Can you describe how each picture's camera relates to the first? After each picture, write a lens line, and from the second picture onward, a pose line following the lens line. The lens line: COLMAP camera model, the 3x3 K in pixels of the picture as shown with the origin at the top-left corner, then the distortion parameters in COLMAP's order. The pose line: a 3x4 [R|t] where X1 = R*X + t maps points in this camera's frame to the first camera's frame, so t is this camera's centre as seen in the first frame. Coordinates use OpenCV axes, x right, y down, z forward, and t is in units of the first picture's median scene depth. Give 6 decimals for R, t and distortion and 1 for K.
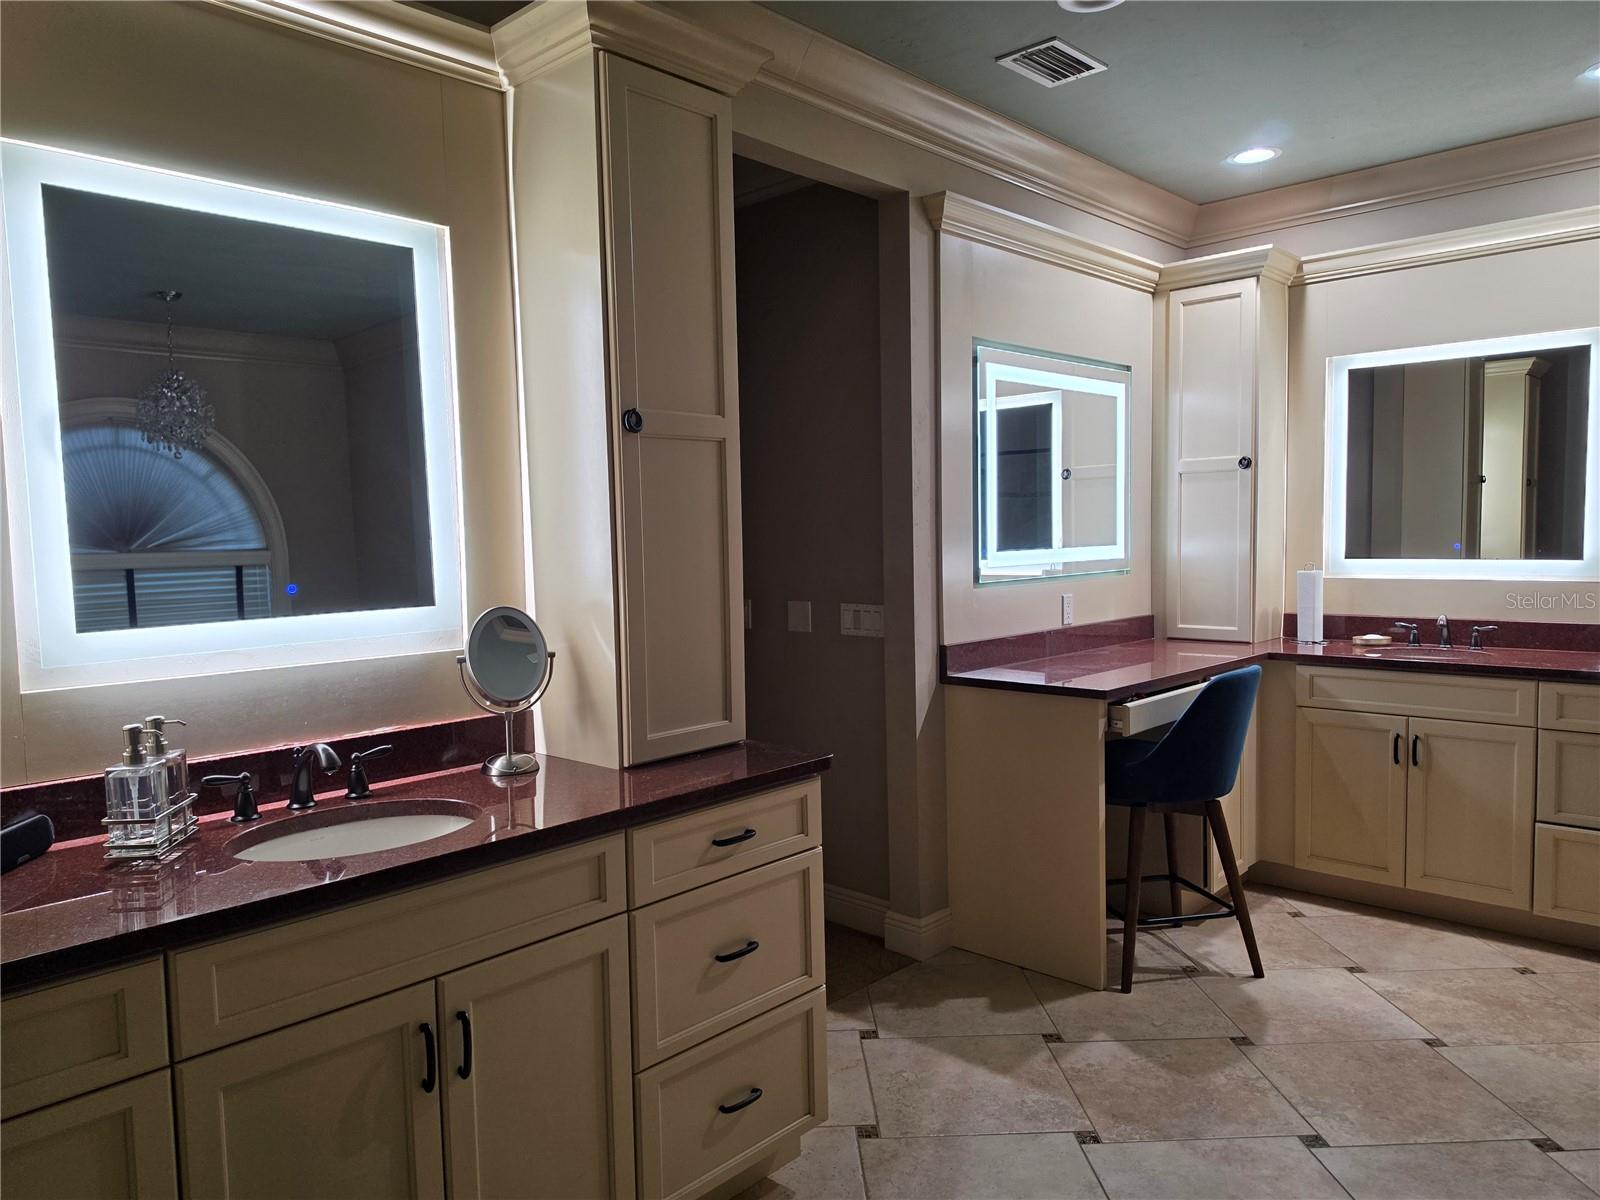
lens RADIAL K [[1113.7, 0, 800.0], [0, 1113.7, 600.0], [0, 0, 1]] dist [0.081620, -0.071881]
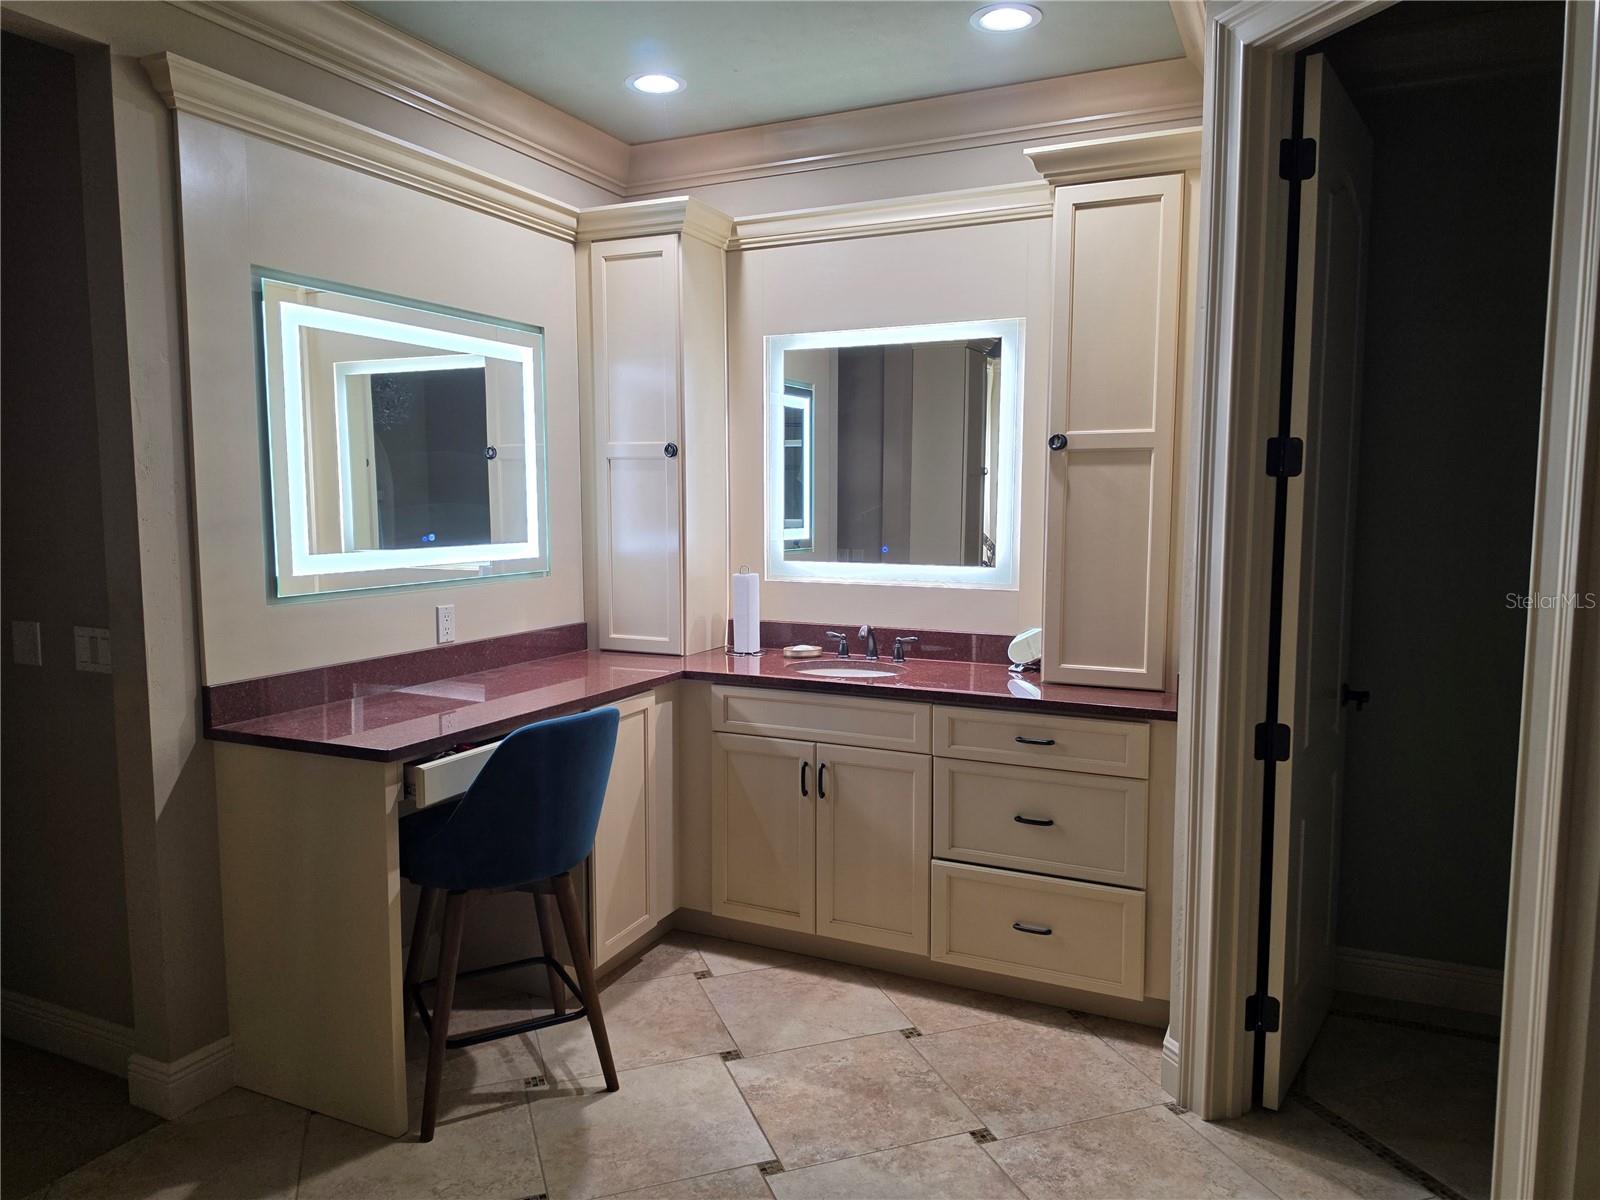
lens RADIAL K [[1096.8, 0, 798.0], [0, 1096.8, 583.2], [0, 0, 1]] dist [0.131086, -0.138441]
pose [[0.956094, -0.003335, 0.293042, 0.264700], [-0.001642, 0.999859, 0.016735, -0.036862], [-0.293056, -0.016481, 0.955953, 0.174495]]
